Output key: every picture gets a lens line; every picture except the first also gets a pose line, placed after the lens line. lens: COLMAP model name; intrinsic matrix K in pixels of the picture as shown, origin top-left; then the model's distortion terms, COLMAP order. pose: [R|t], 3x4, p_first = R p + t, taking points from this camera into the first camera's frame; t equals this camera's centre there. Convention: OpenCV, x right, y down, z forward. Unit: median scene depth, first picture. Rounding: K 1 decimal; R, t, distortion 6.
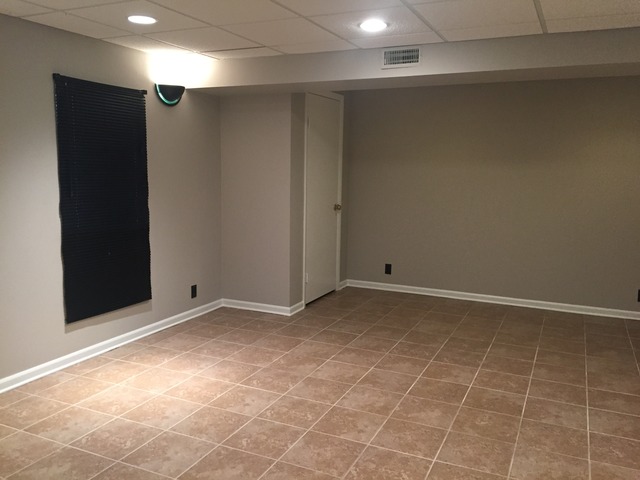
lens RADIAL K [[548.3, 0, 320.0], [0, 548.3, 240.0], [0, 0, 1]] dist [0.009062, 0.002688]
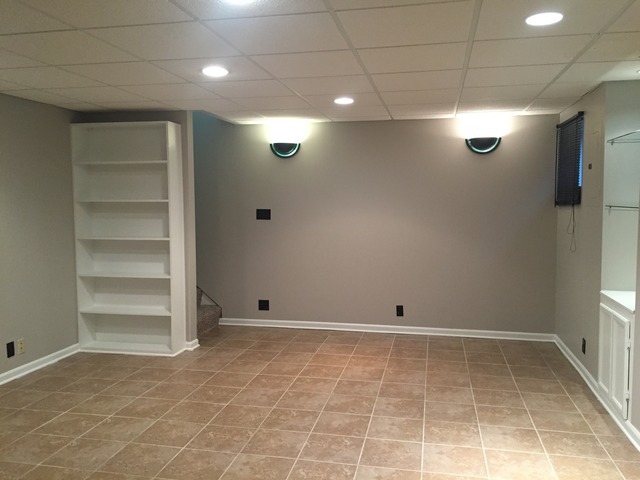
lens RADIAL K [[548.3, 0, 320.3], [0, 548.3, 239.4], [0, 0, 1]] dist [0.009062, 0.002688]
pose [[-0.974354, 0.004688, -0.224971, 0.172021], [-0.042413, 0.978037, 0.204072, -0.277495], [0.220986, 0.208380, -0.952755, 1.964139]]
